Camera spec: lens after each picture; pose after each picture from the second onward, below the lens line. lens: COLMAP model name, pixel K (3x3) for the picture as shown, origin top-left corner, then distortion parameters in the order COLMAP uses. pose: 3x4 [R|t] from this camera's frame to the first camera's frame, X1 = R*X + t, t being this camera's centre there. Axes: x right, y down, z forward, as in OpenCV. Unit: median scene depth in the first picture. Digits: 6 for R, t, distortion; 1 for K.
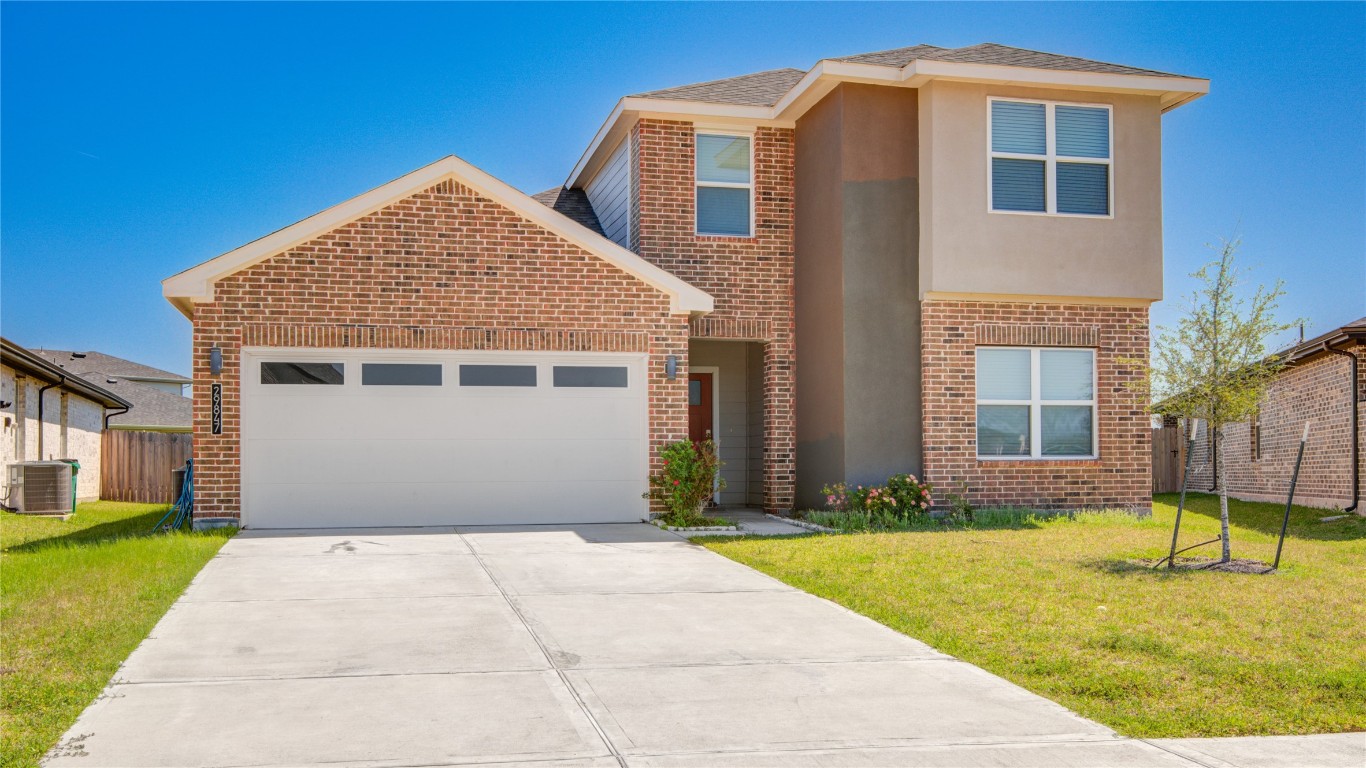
lens RADIAL K [[1271.4, 0, 675.7], [0, 1271.4, 428.2], [0, 0, 1]] dist [0.002822, 0.000000]
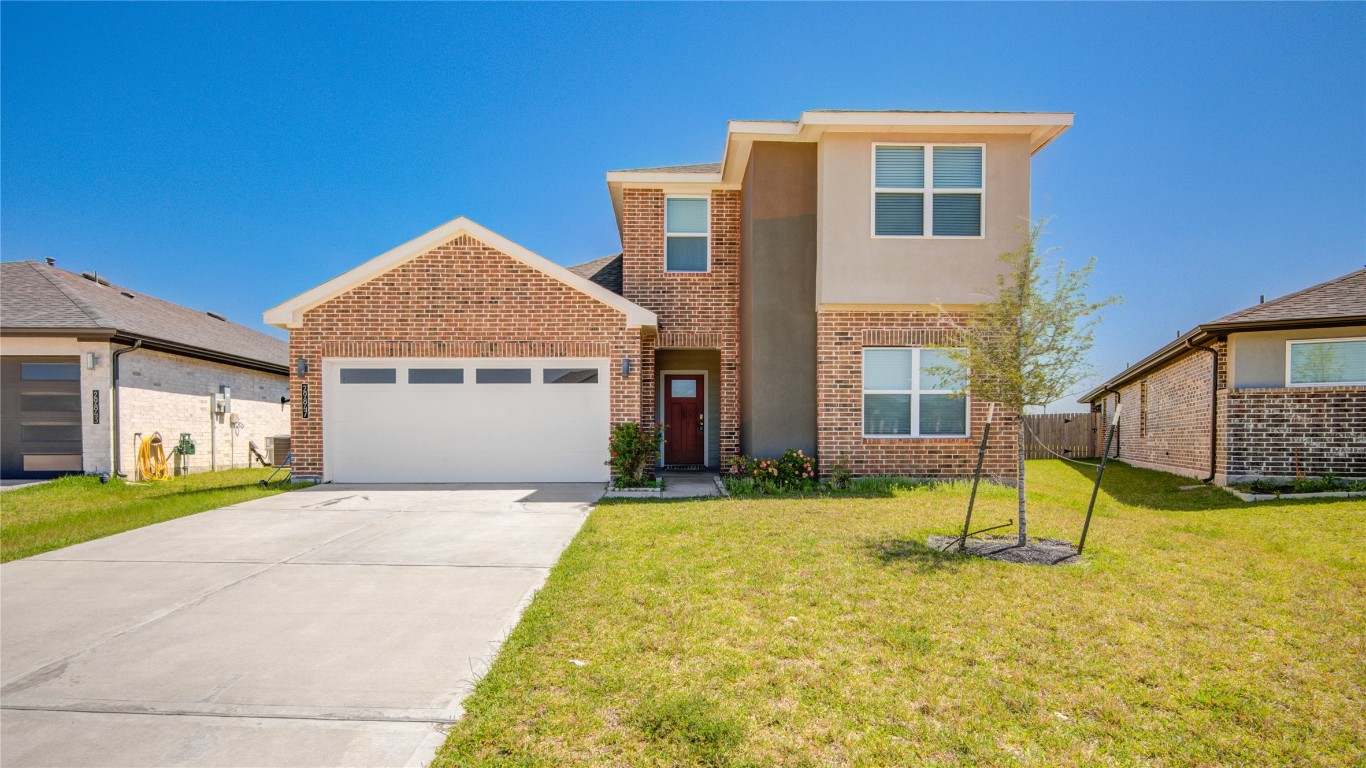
lens RADIAL K [[673.0, 0, 678.4], [0, 673.0, 442.5], [0, 0, 1]] dist [-0.002914, -0.003368]
pose [[0.975449, 0.007138, -0.220111, 0.207523], [0.002107, 0.999126, 0.041738, 0.001243], [0.220217, -0.041177, 0.974581, 0.313862]]
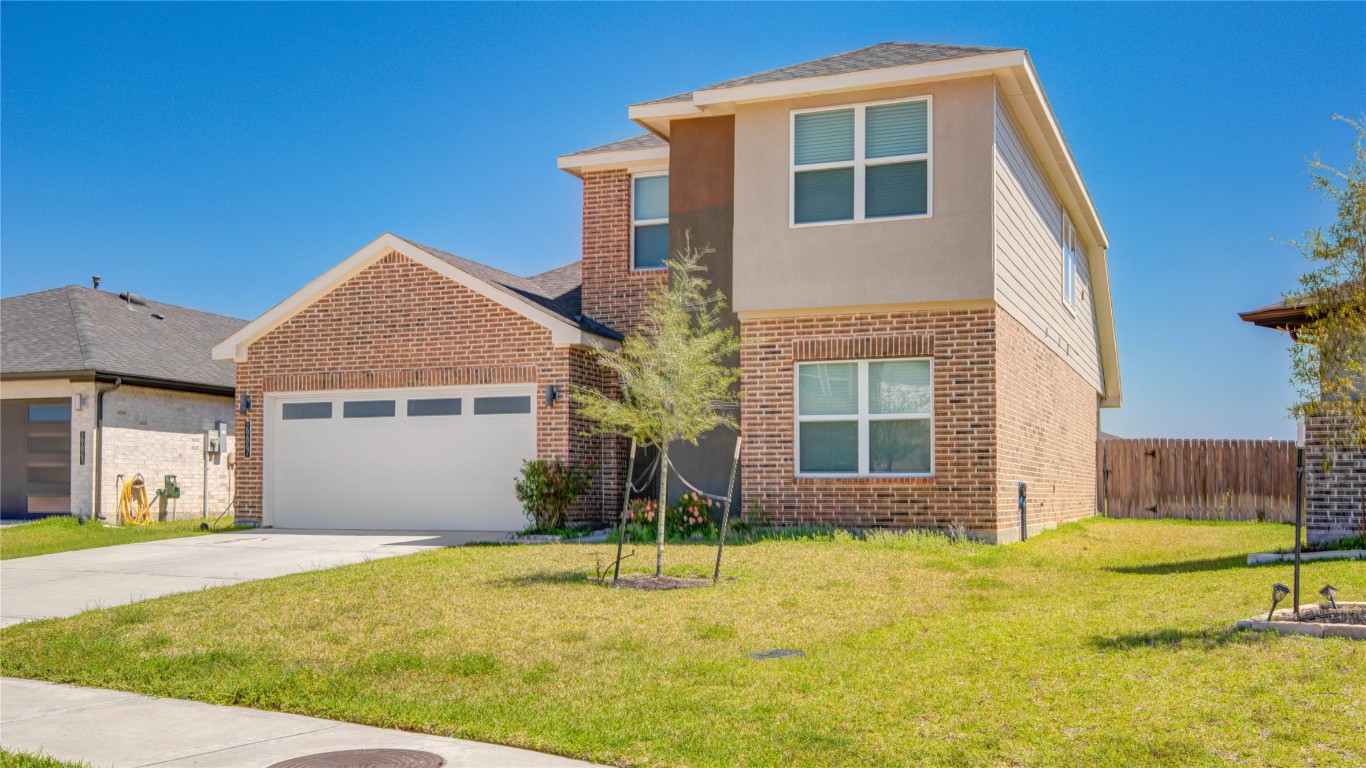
lens RADIAL K [[1321.5, 0, 670.9], [0, 1321.5, 421.9], [0, 0, 1]] dist [-0.000670, 0.000000]
pose [[0.807420, -0.023651, -0.589502, 0.772870], [0.014003, 0.999683, -0.020928, 0.002154], [0.589810, 0.008643, 0.807495, 0.113306]]
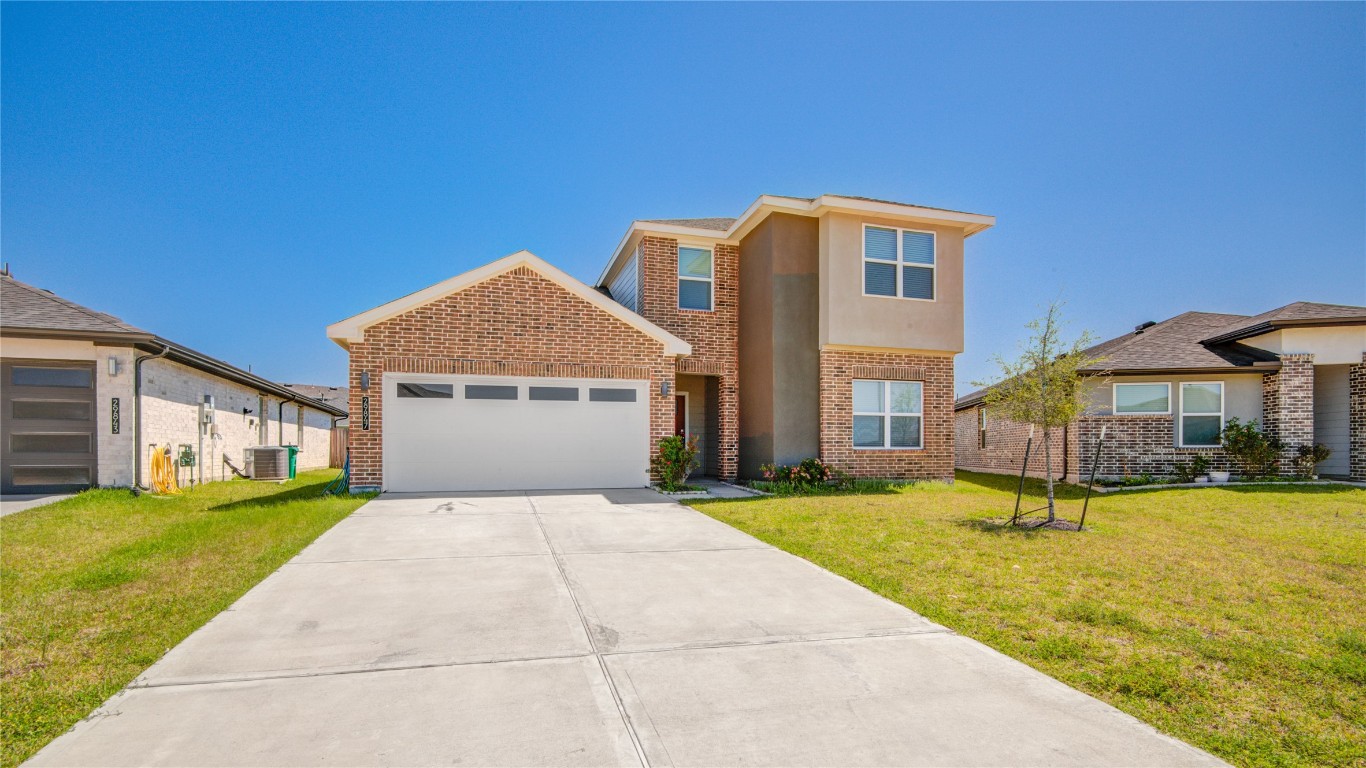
lens RADIAL K [[623.5, 0, 679.3], [0, 623.5, 440.5], [0, 0, 1]] dist [-0.002596, 0.001133]
pose [[0.998680, 0.006225, 0.050990, -0.024314], [-0.007075, 0.999839, 0.016503, 0.002301], [-0.050879, -0.016842, 0.998563, 0.221999]]
